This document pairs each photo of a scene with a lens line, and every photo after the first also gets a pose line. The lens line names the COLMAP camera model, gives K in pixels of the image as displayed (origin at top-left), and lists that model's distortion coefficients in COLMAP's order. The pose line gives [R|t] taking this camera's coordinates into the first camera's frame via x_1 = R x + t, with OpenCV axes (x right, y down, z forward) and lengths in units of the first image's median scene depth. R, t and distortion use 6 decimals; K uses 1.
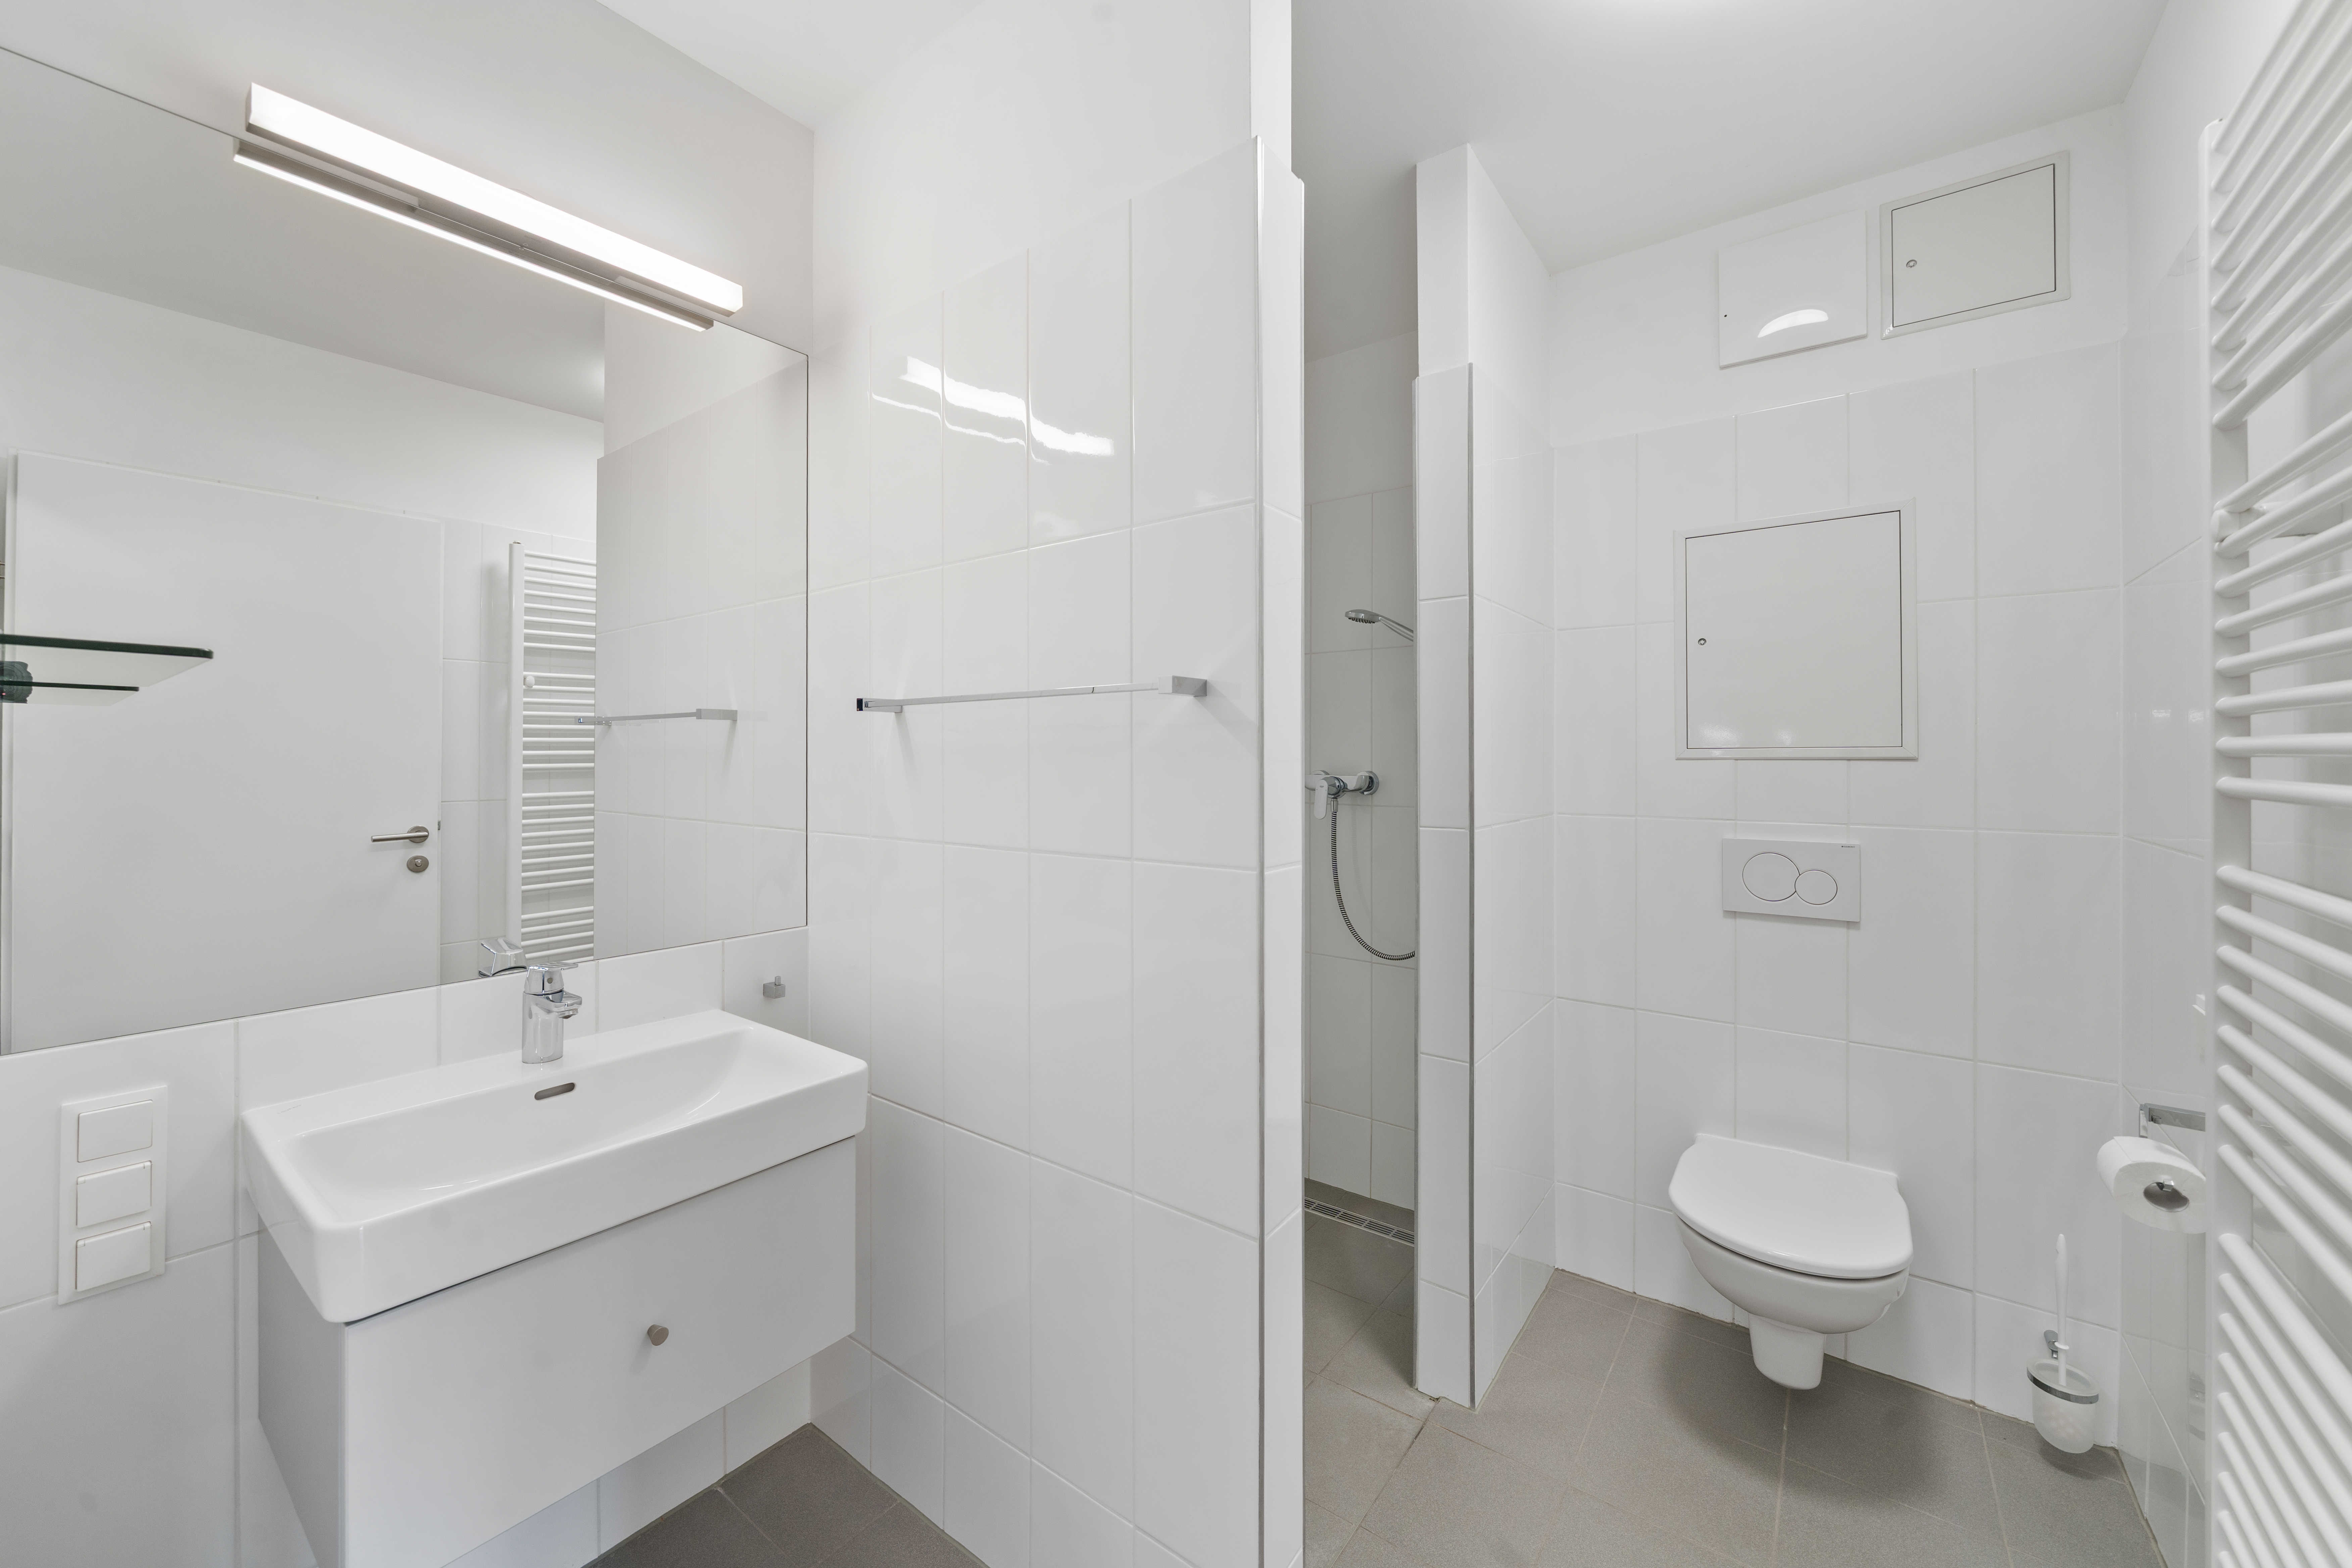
lens RADIAL K [[894.0, 0, 1176.1], [0, 894.0, 761.1], [0, 0, 1]] dist [-0.000452, -0.000079]
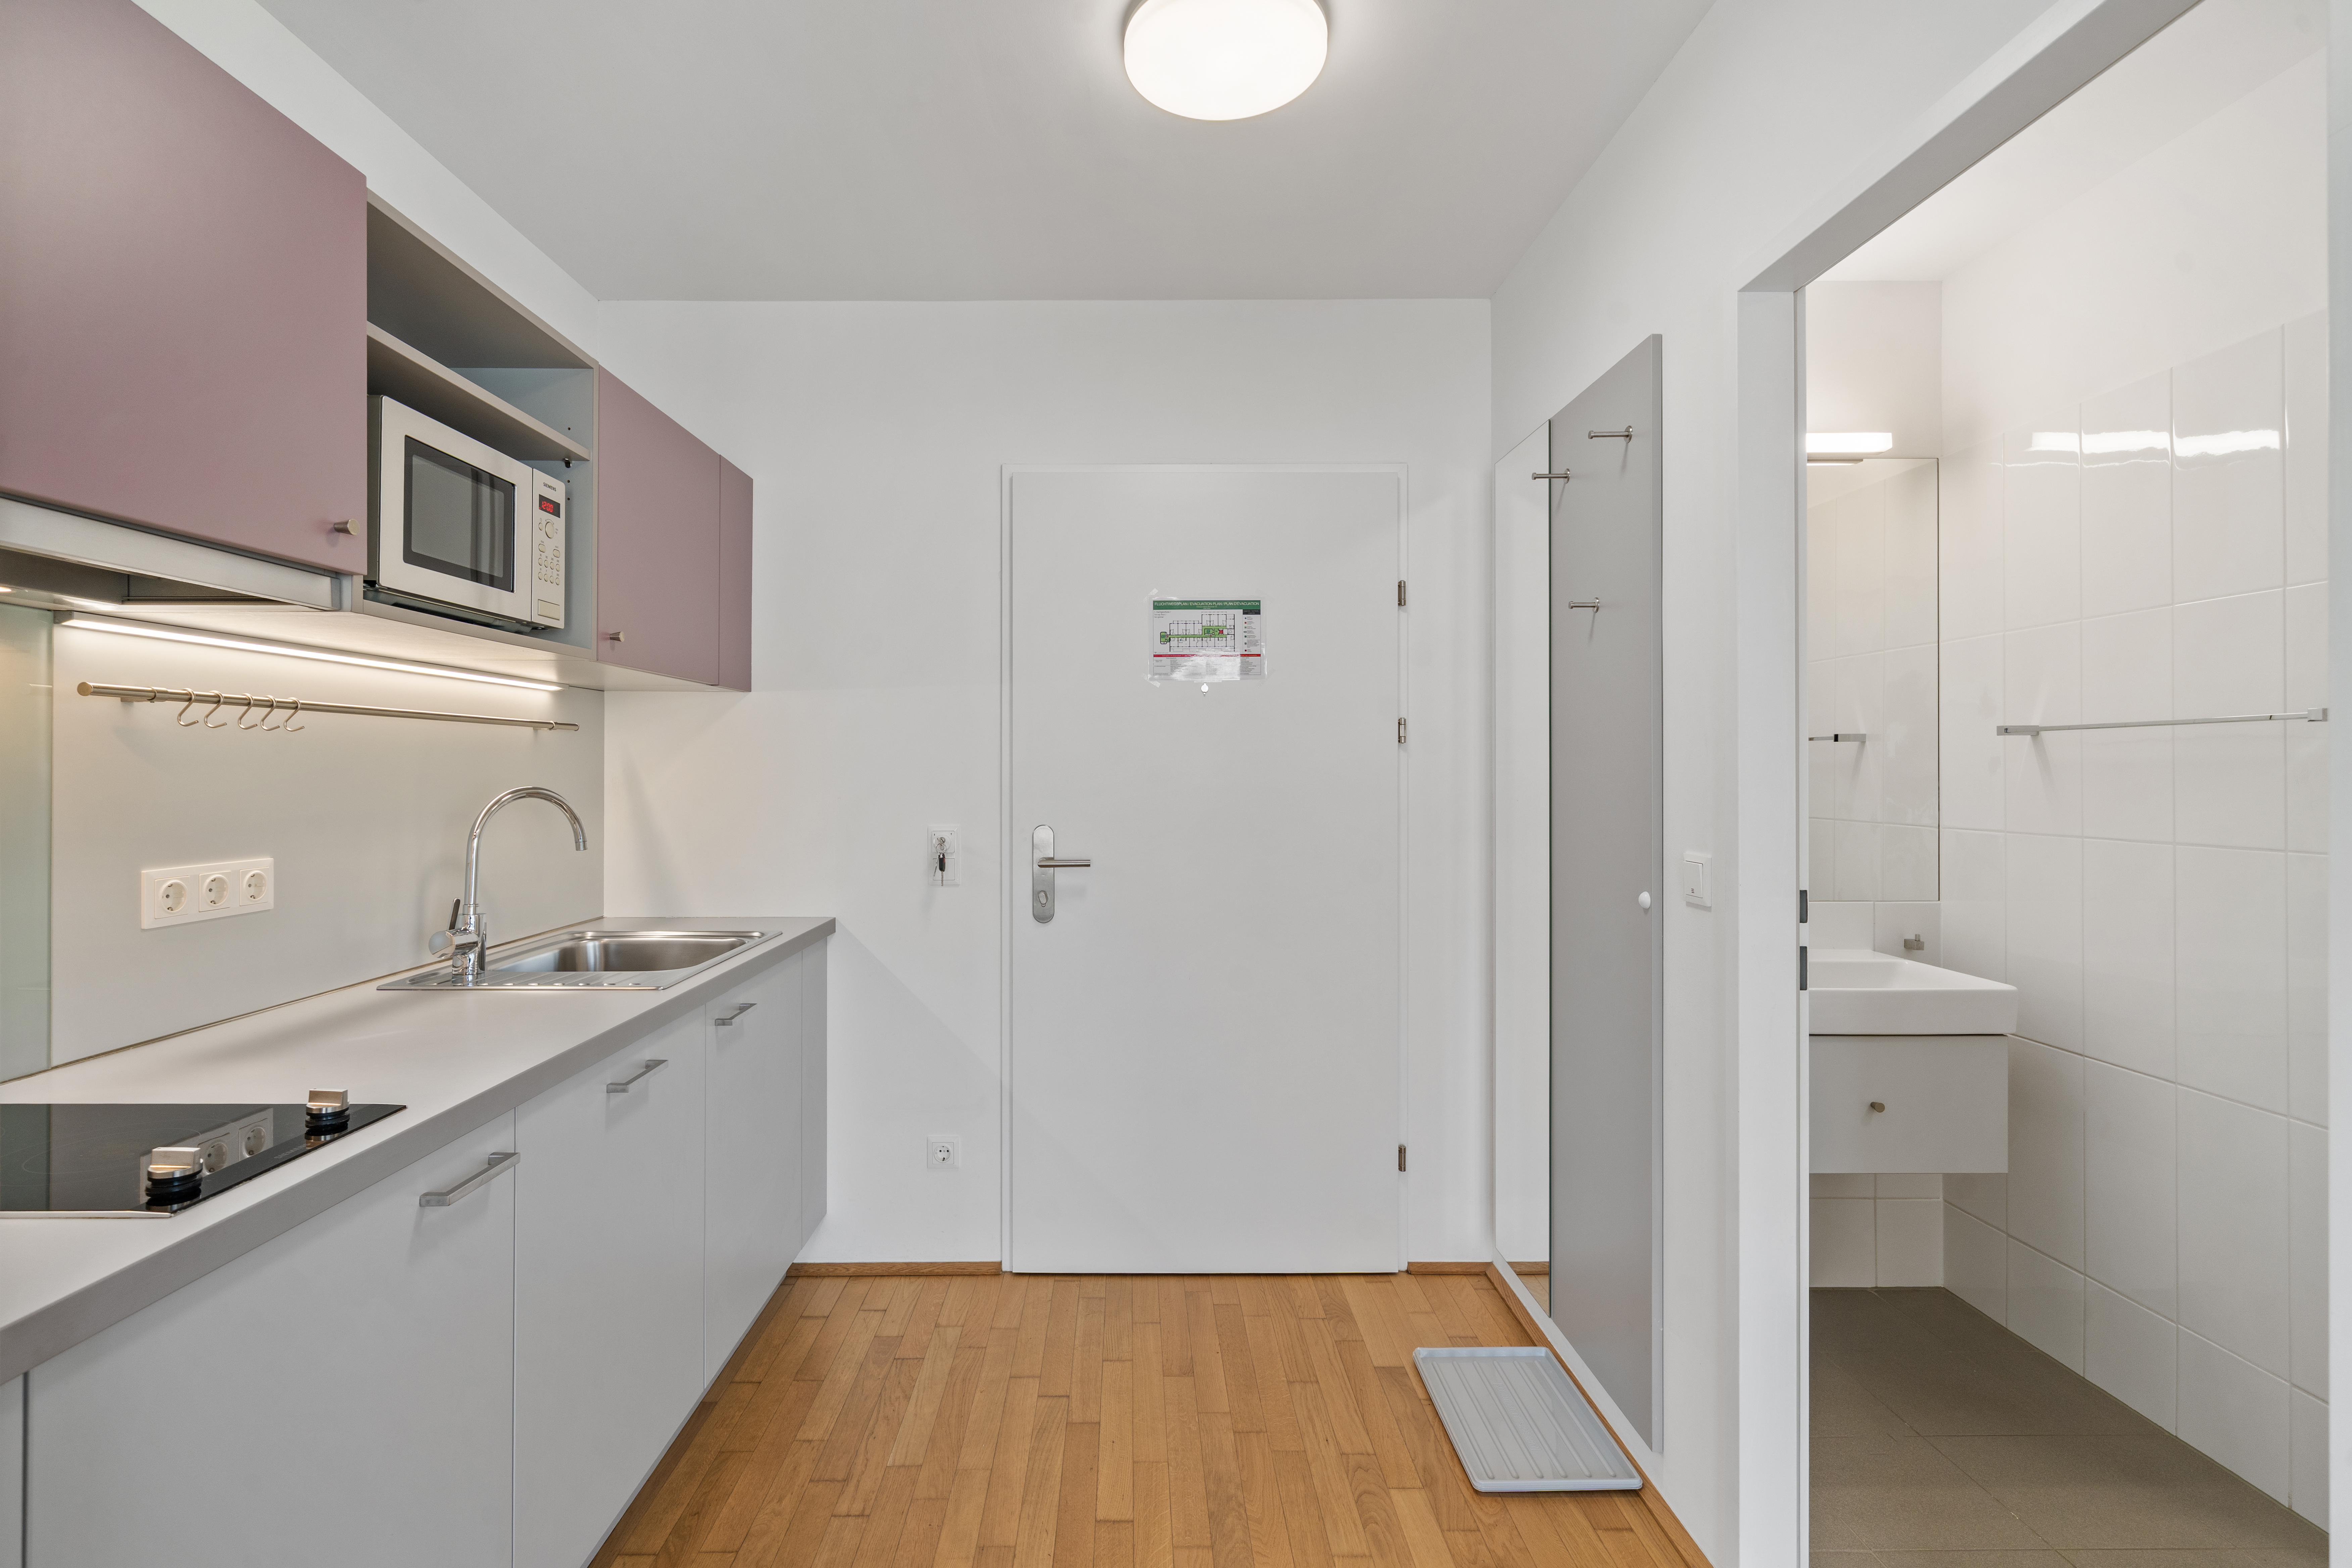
lens RADIAL K [[1098.0, 0, 1123.6], [0, 1098.0, 766.7], [0, 0, 1]] dist [0.002886, 0.000179]
pose [[0.600431, -0.002021, -0.799674, 0.167105], [-0.005970, 0.999958, -0.007010, 0.008907], [0.799654, 0.008983, 0.600394, -0.995717]]
